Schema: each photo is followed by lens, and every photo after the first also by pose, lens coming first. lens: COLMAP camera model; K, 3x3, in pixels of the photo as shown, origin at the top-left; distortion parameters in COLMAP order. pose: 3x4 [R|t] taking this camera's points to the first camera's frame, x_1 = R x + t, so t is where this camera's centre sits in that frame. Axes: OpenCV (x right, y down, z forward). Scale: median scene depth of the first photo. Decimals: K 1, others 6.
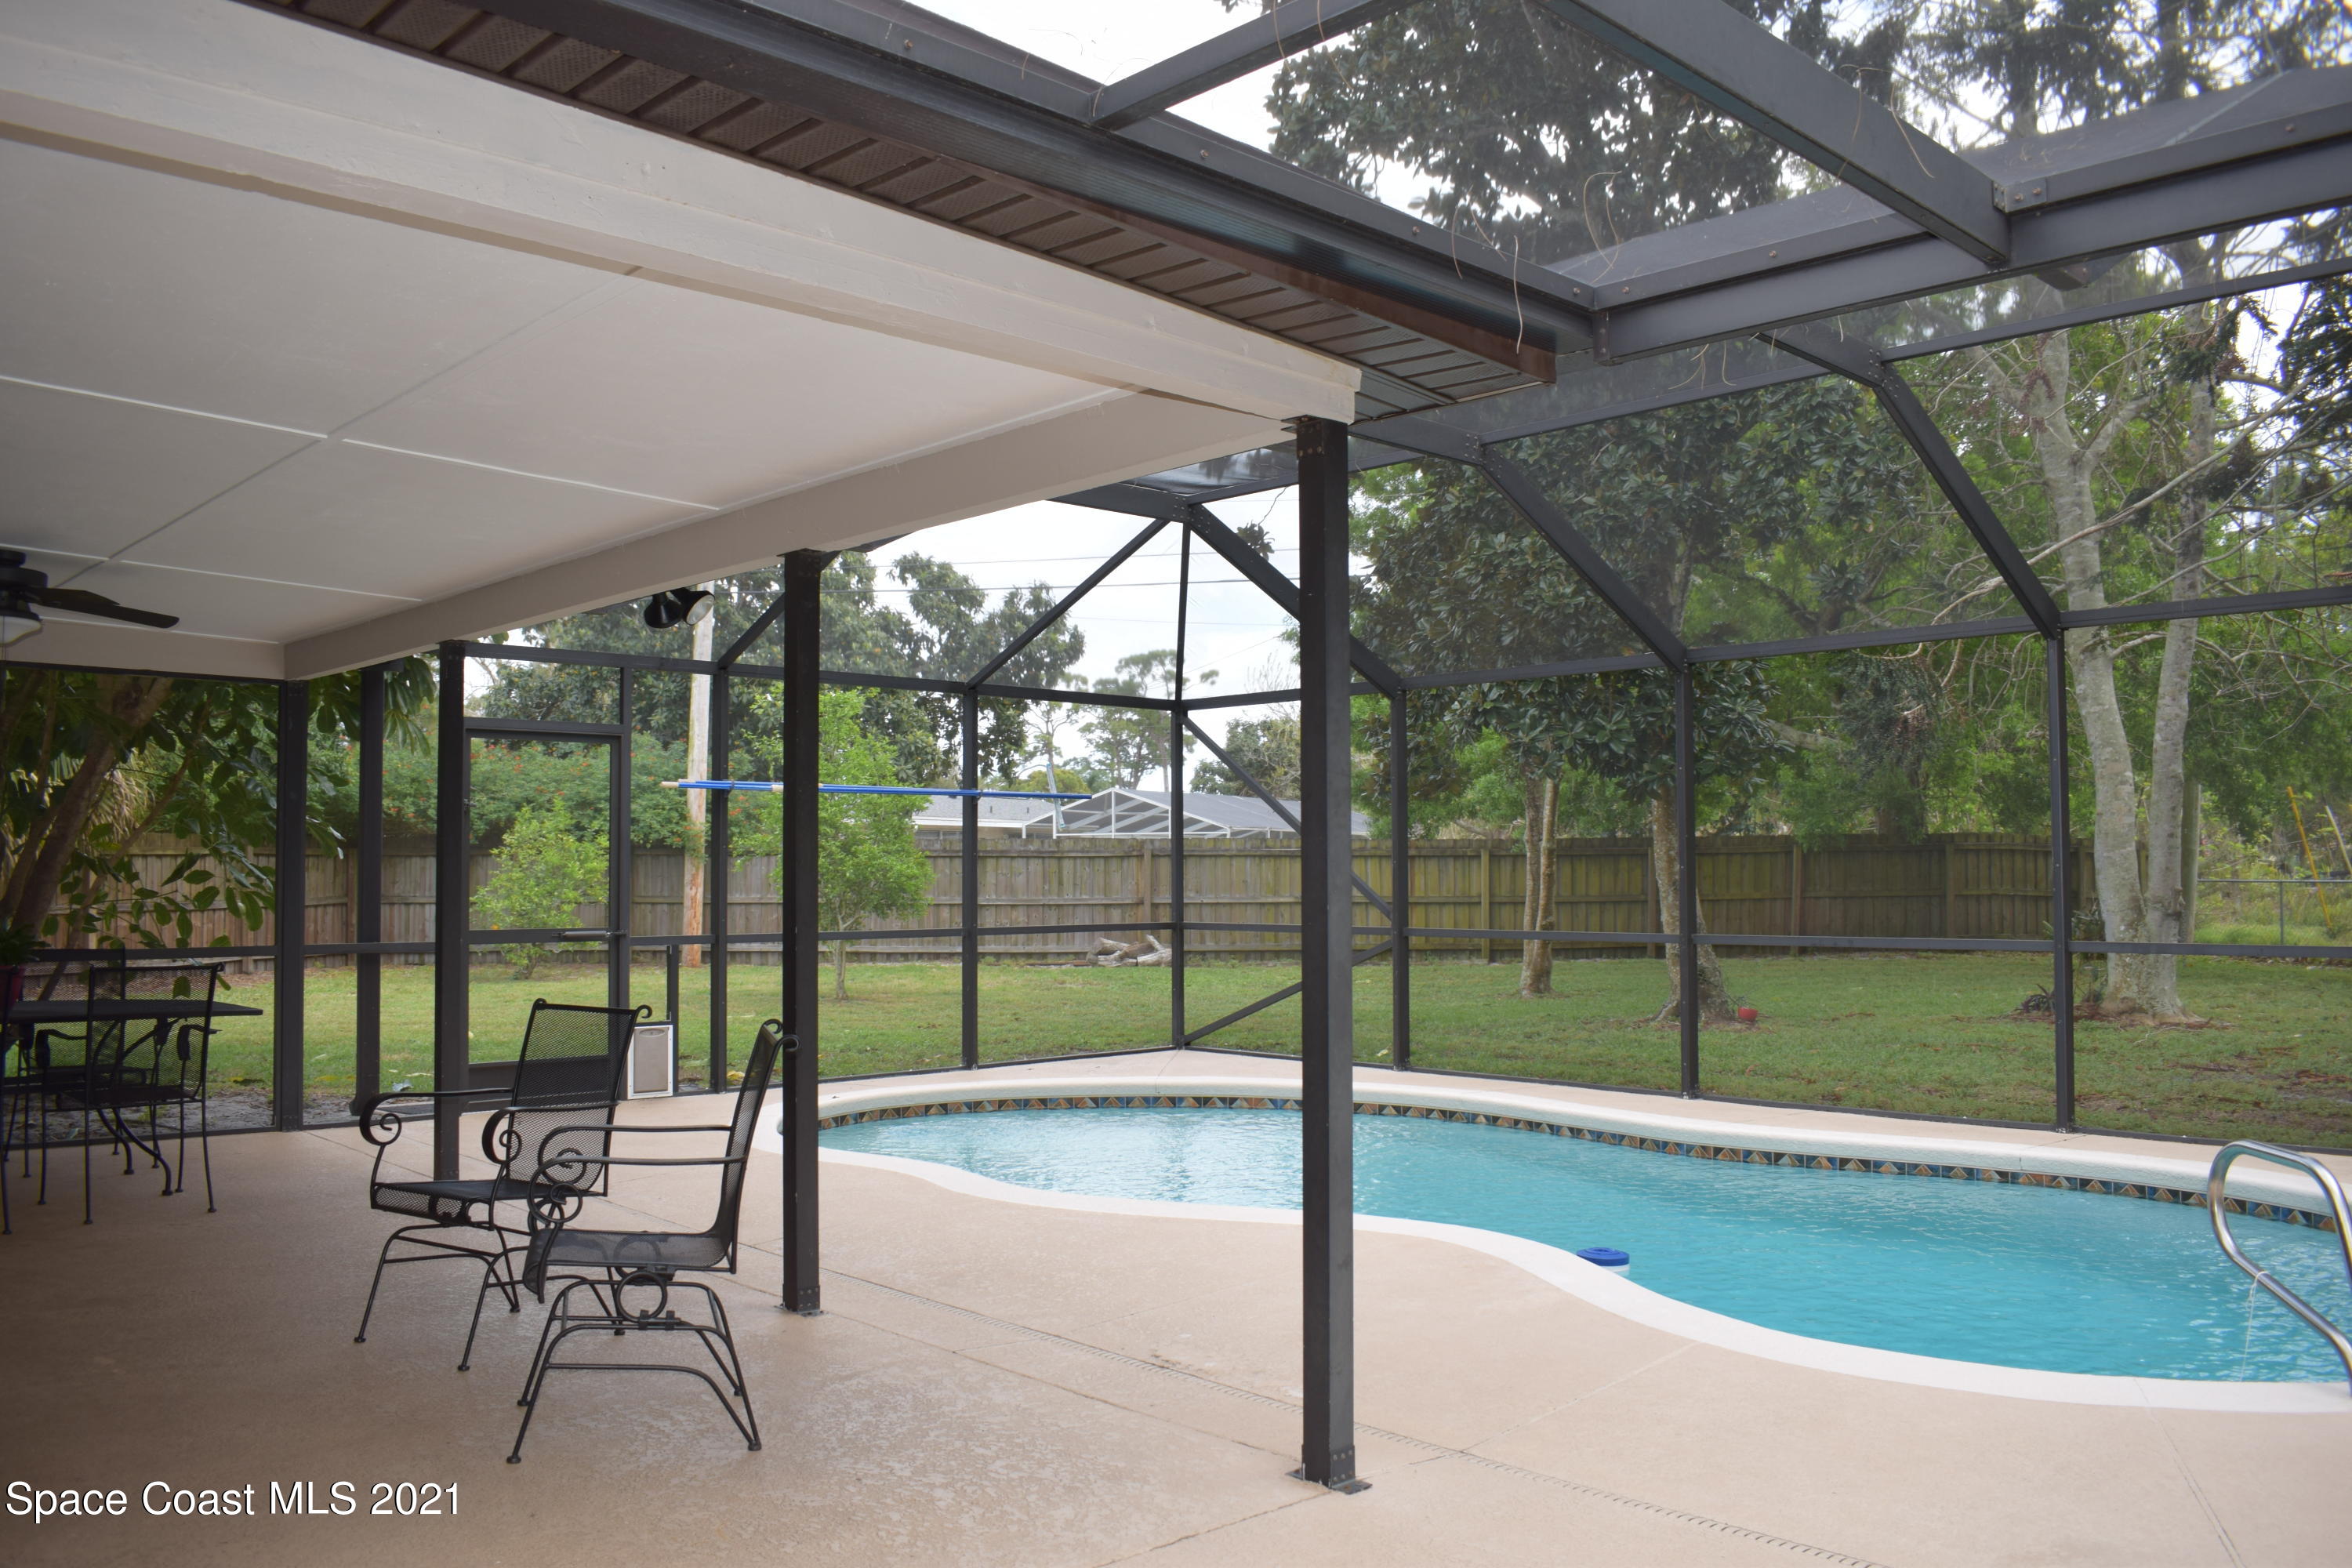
lens RADIAL K [[1841.3, 0, 1178.9], [0, 1841.3, 784.3], [0, 0, 1]] dist [-0.093670, 0.010773]
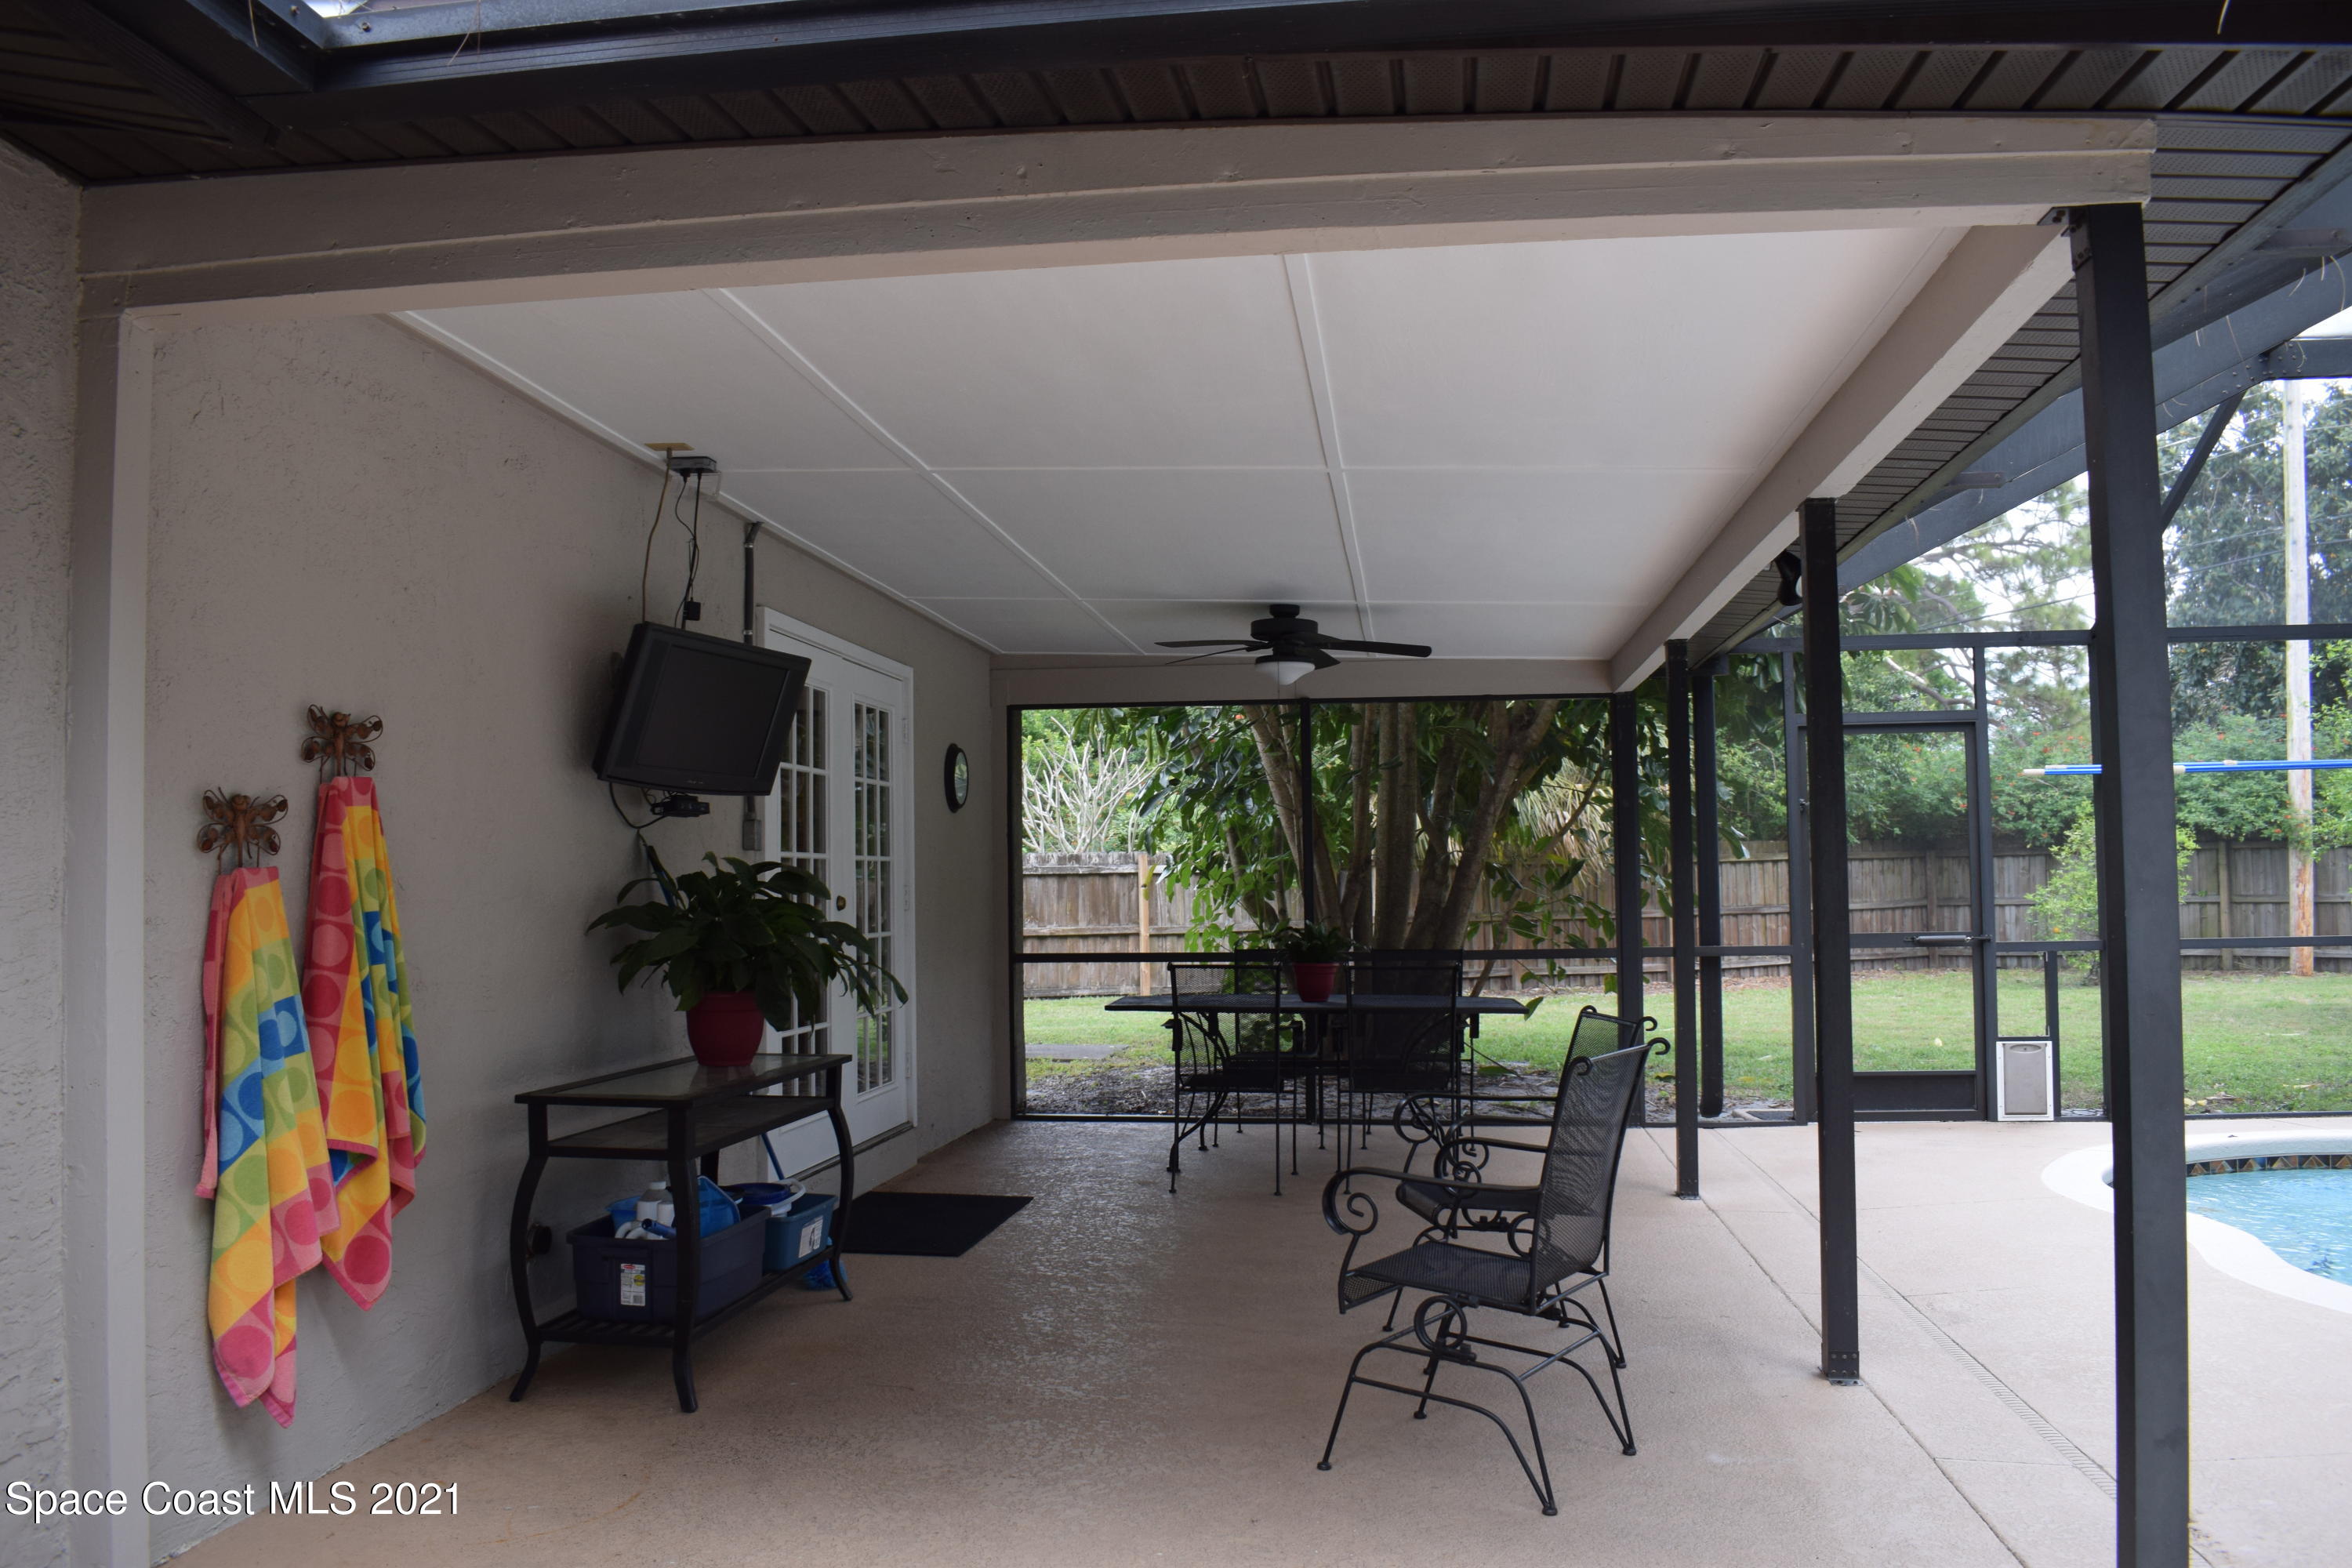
lens RADIAL K [[1841.3, 0, 1173.9], [0, 1841.3, 787.2], [0, 0, 1]] dist [-0.093670, 0.010773]
pose [[0.626172, -0.047842, -0.778216, 0.073013], [0.048541, 0.998572, -0.022332, 0.003382], [0.778173, -0.023792, 0.627600, 0.059343]]
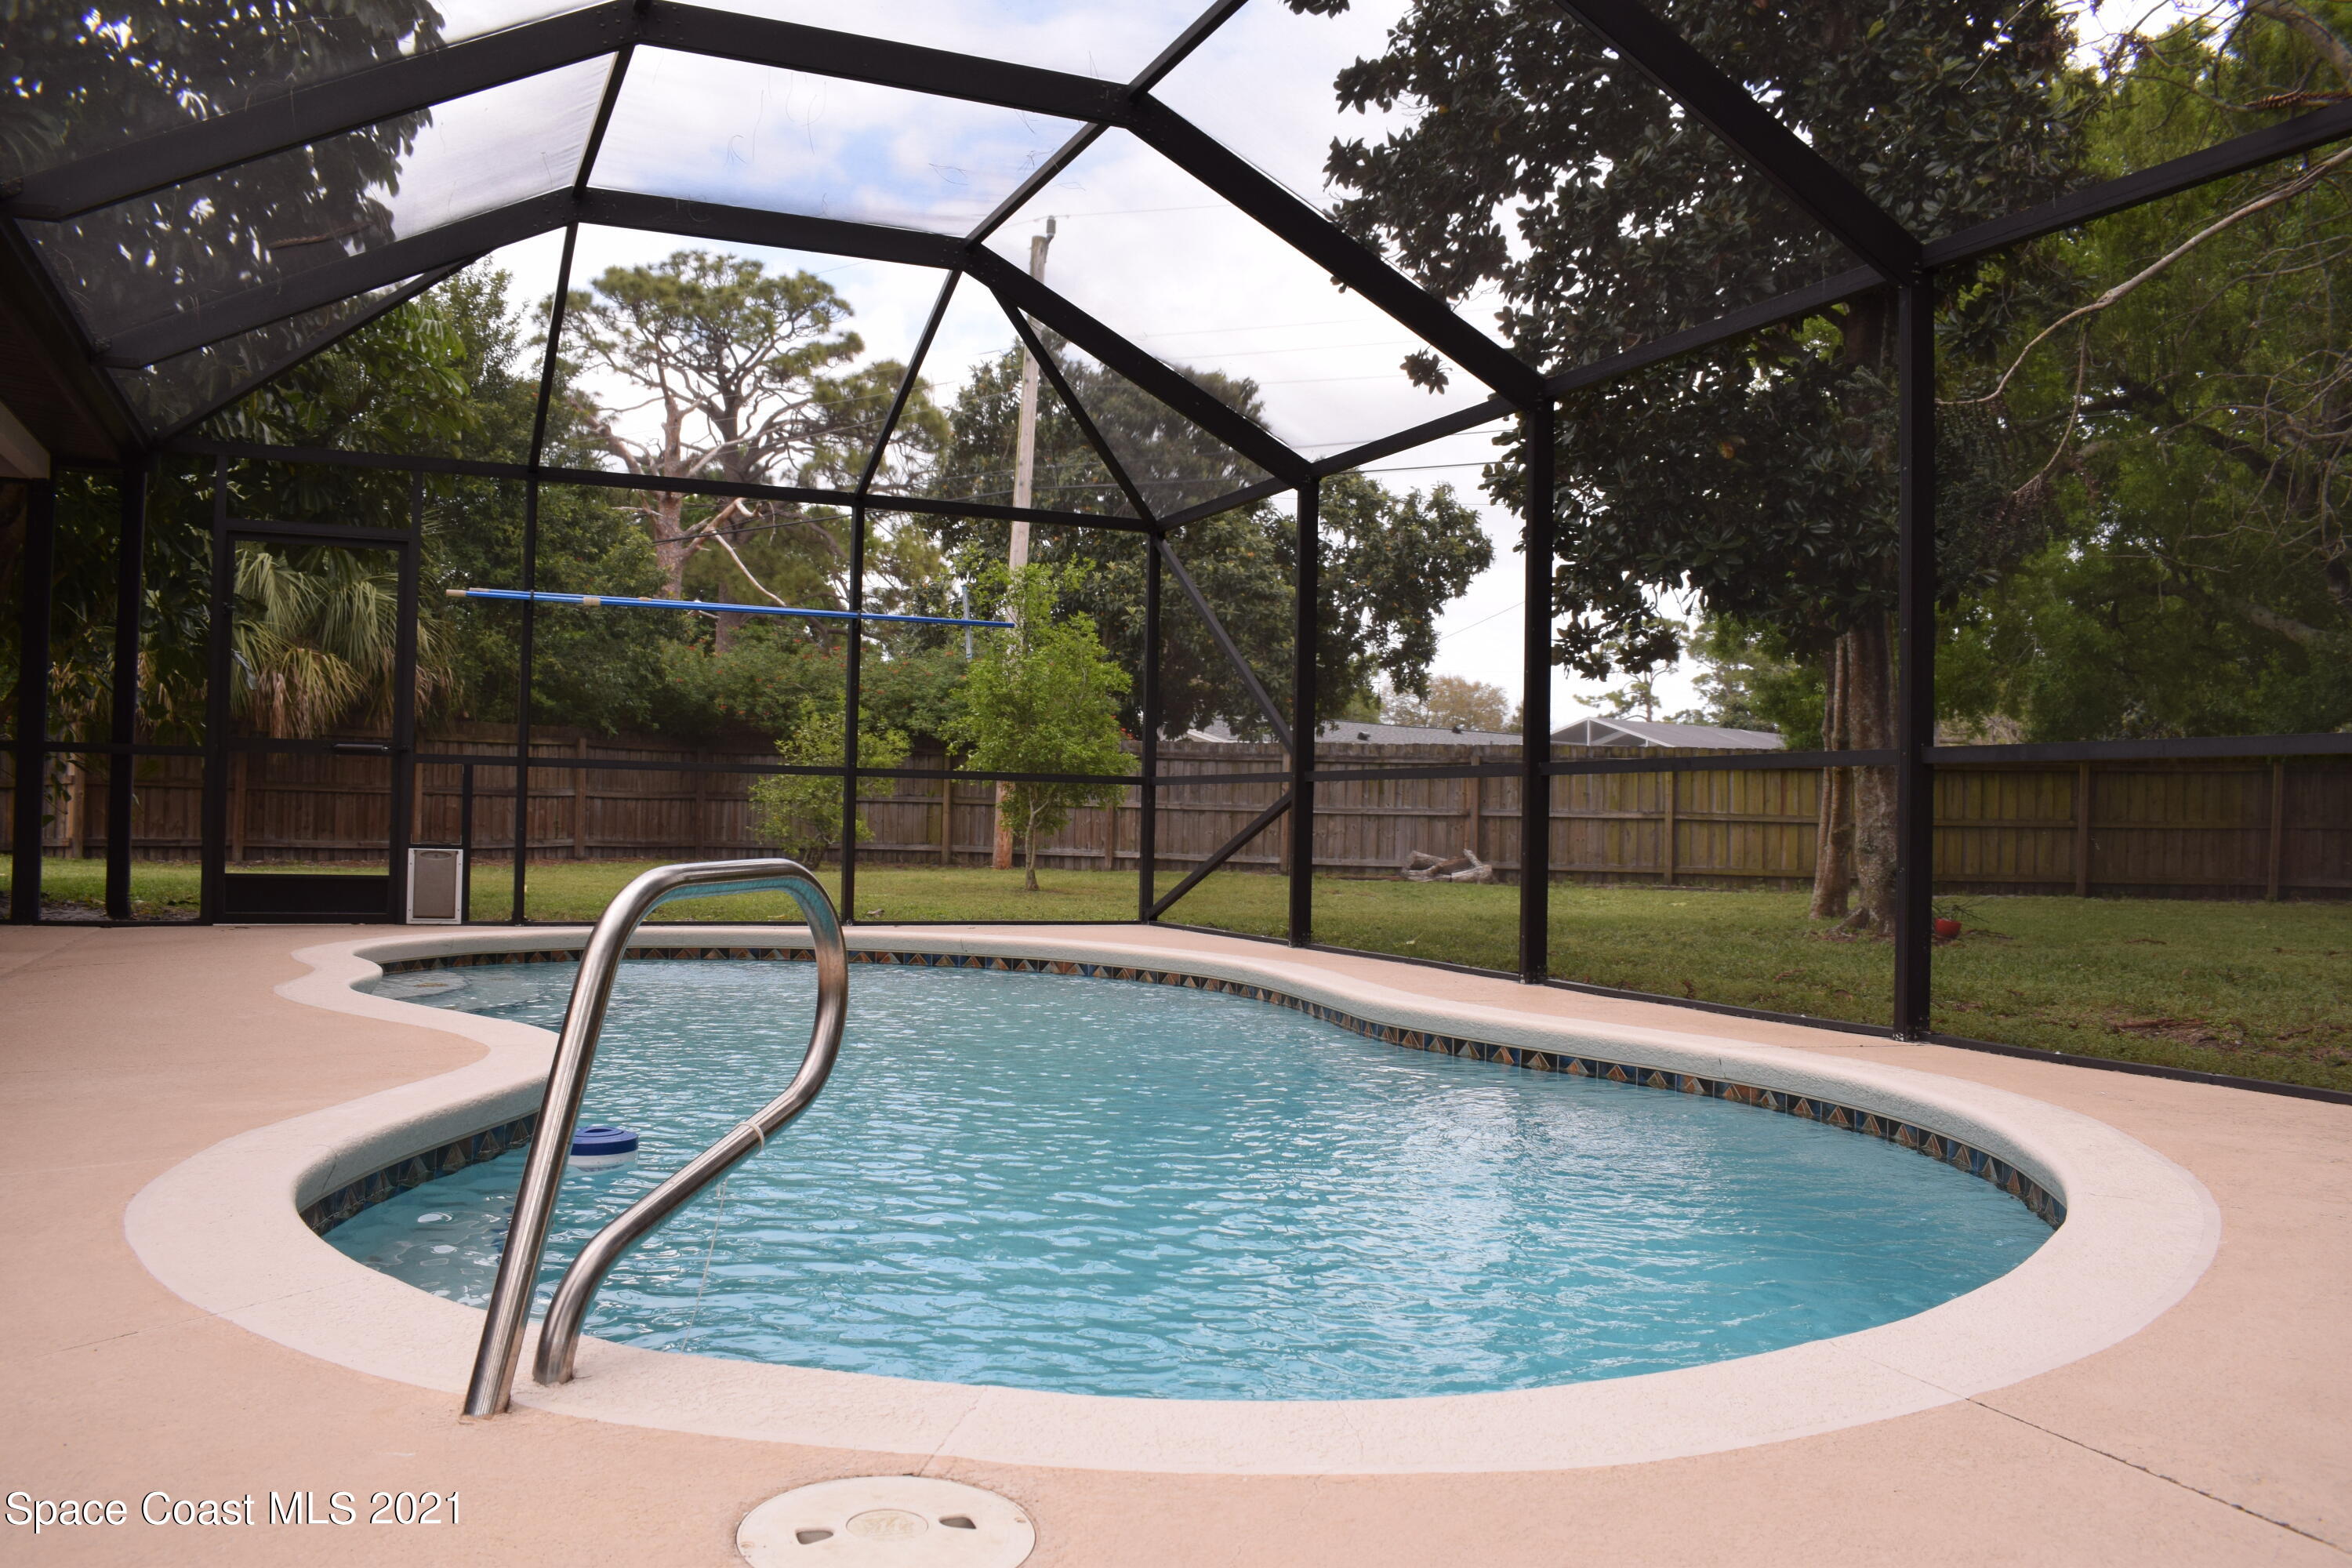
lens RADIAL K [[1841.3, 0, 1179.0], [0, 1841.3, 781.9], [0, 0, 1]] dist [-0.093670, 0.010773]
pose [[0.939047, 0.014613, -0.343477, 0.197761], [-0.007728, 0.999741, 0.021405, 0.037681], [0.343701, -0.017446, 0.938917, 0.126721]]
